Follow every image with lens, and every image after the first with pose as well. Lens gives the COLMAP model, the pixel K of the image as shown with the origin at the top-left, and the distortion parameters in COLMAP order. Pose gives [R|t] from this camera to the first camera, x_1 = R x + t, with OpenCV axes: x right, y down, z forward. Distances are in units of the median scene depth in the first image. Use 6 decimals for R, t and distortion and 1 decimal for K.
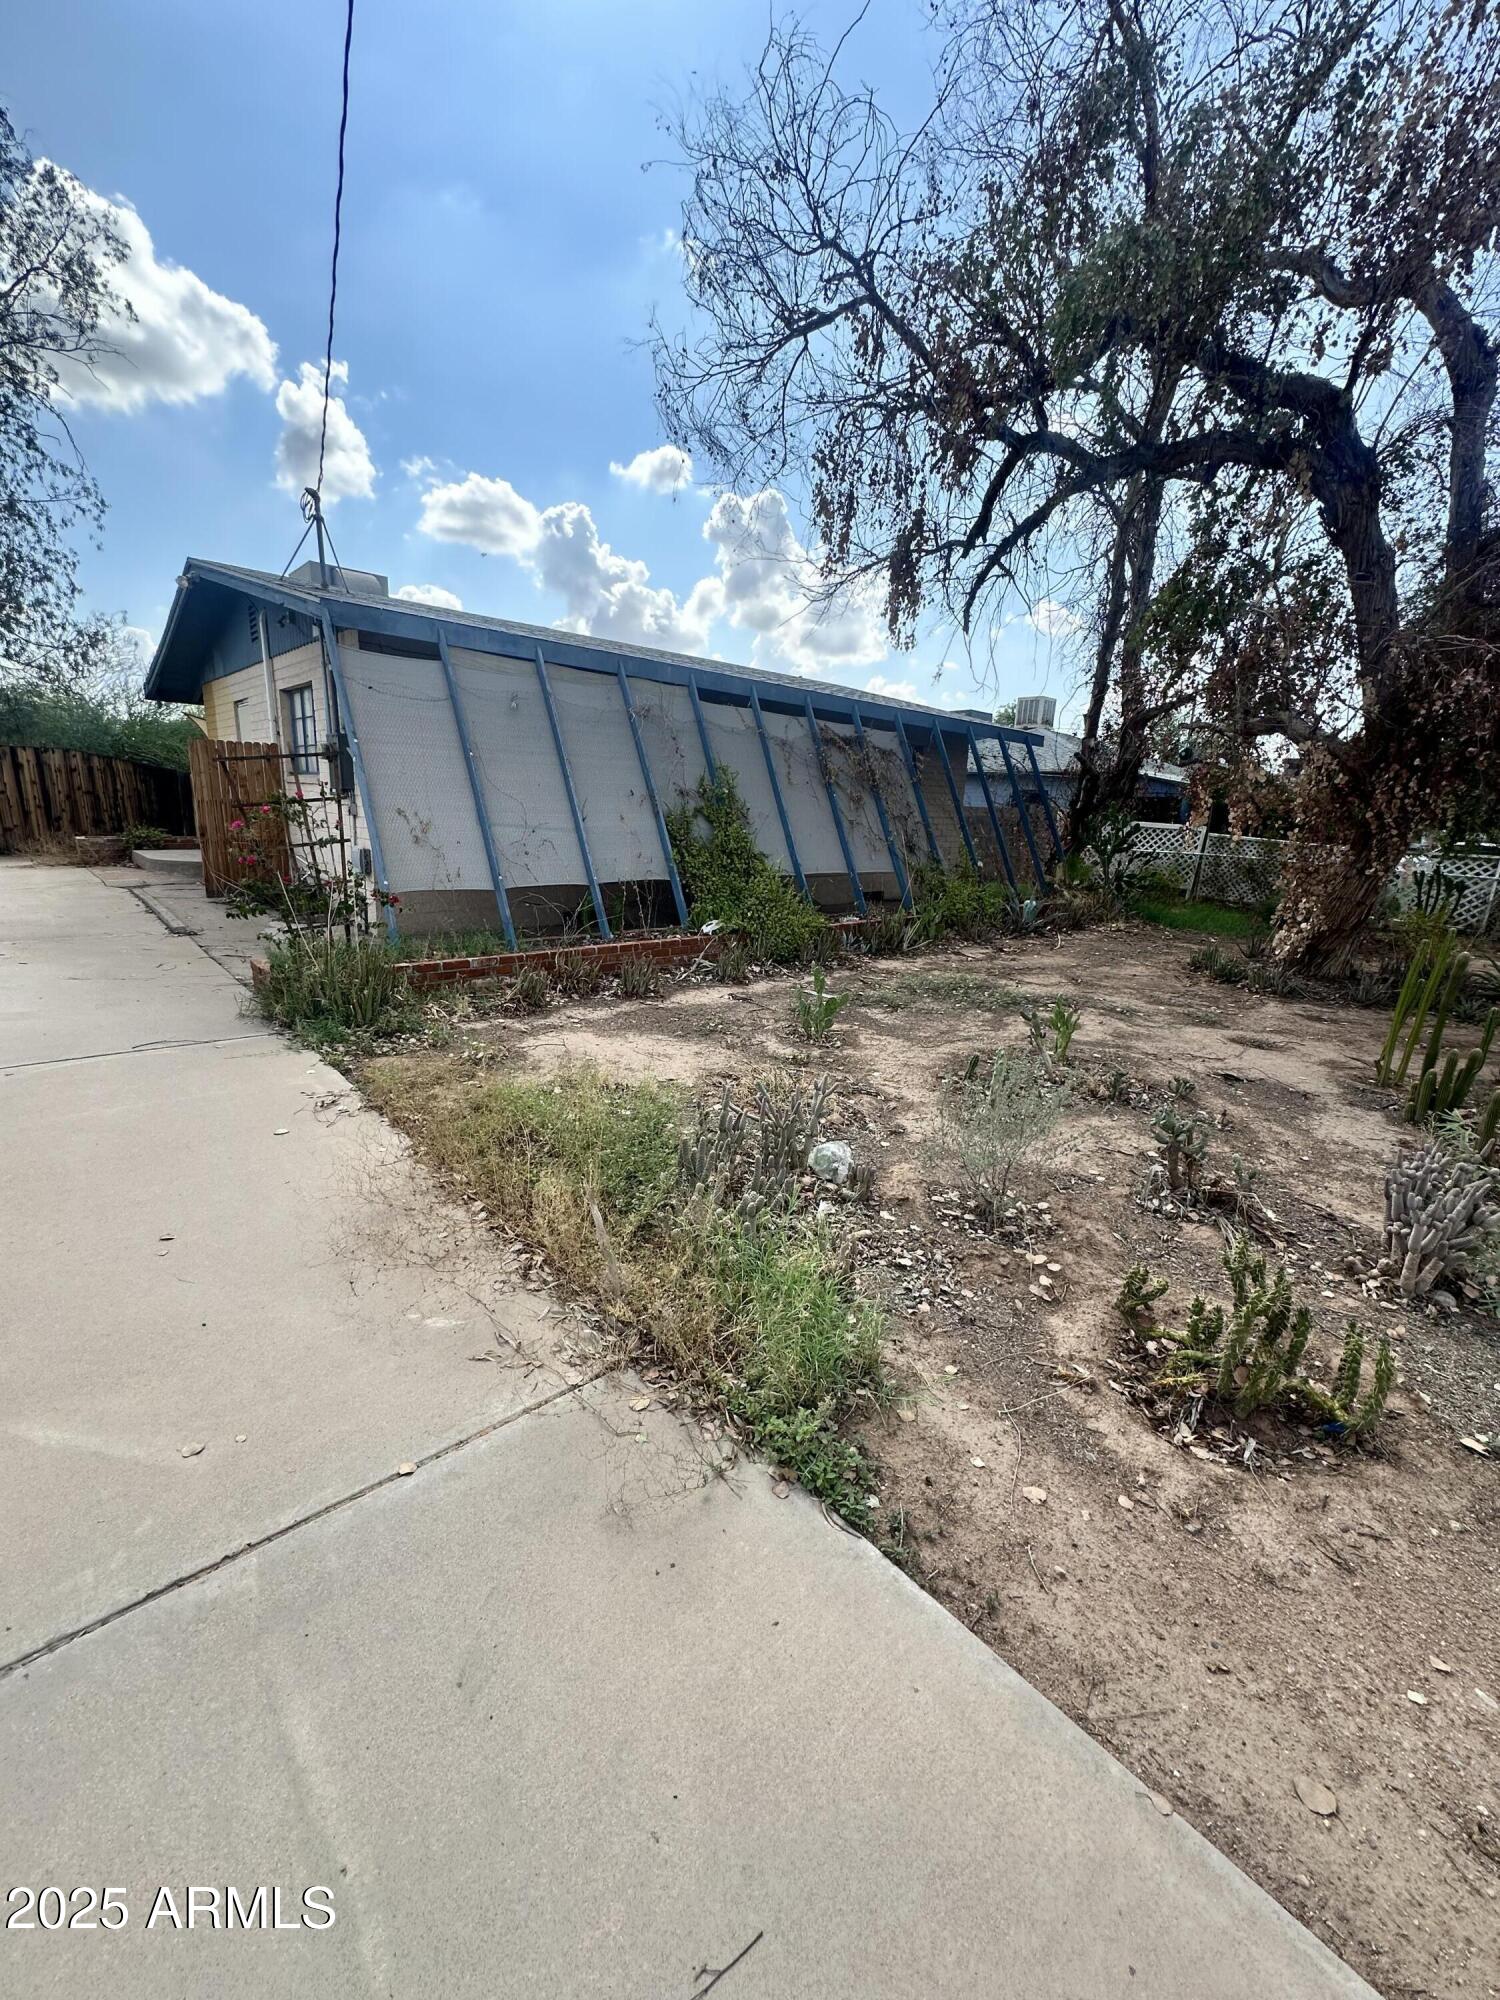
lens RADIAL K [[797.7, 0, 750.0], [0, 797.7, 1000.0], [0, 0, 1]] dist [-0.004559, 0.000198]
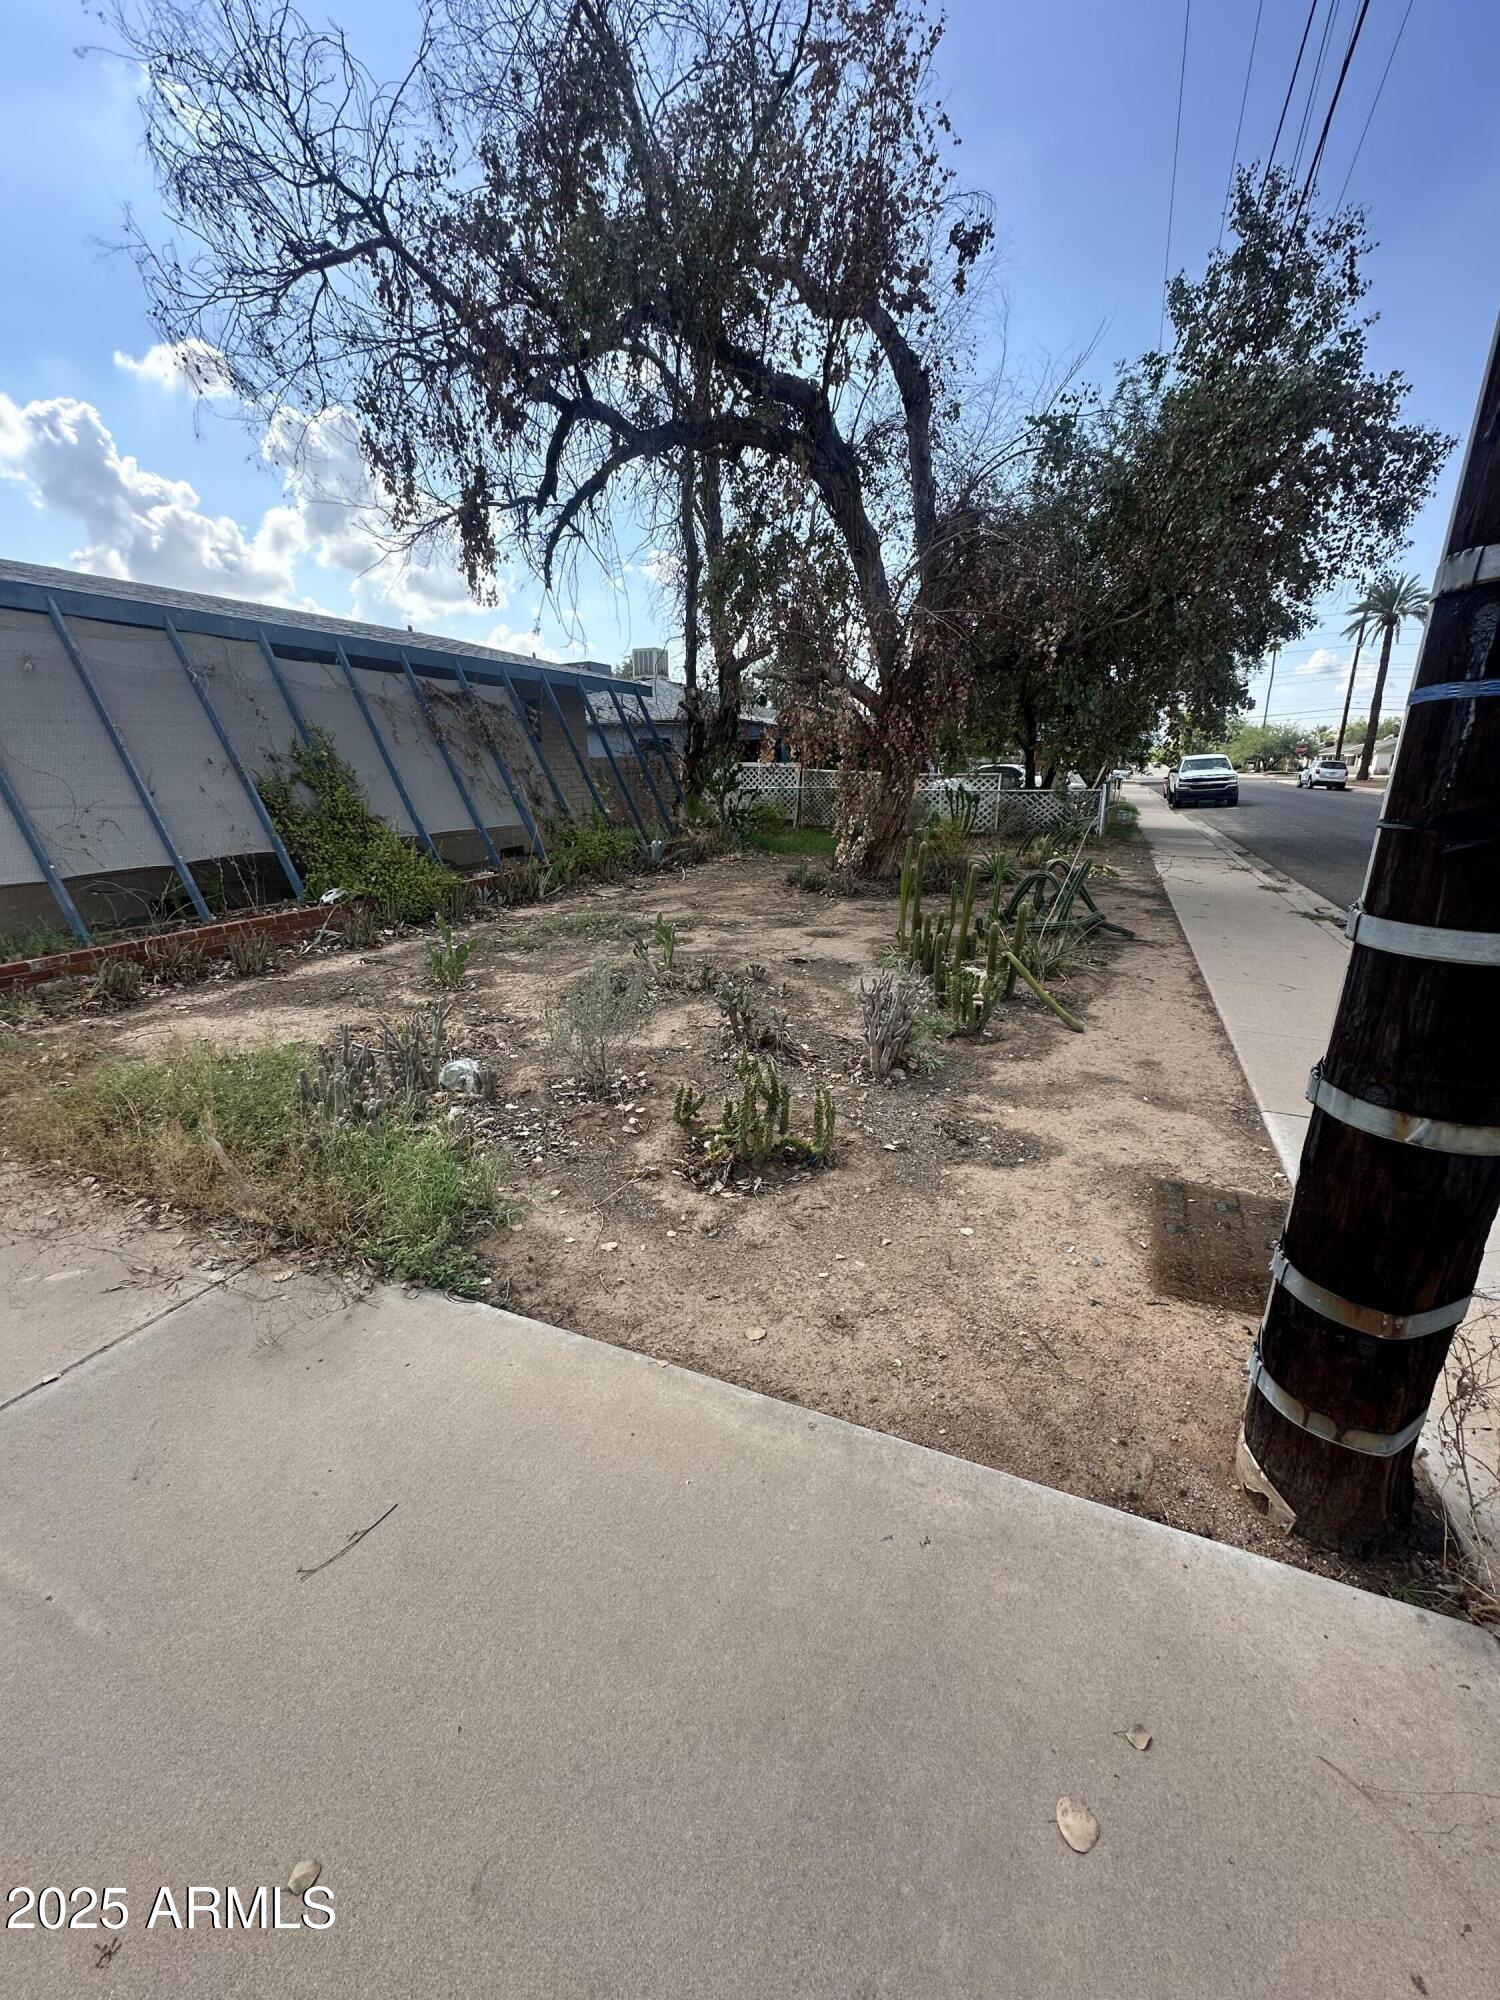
lens RADIAL K [[797.7, 0, 750.0], [0, 797.7, 1000.0], [0, 0, 1]] dist [-0.004559, 0.000198]
pose [[0.912222, -0.167410, 0.373932, 0.034940], [0.147062, 0.985679, 0.082527, 0.030521], [-0.382393, -0.020292, 0.923777, -0.101214]]
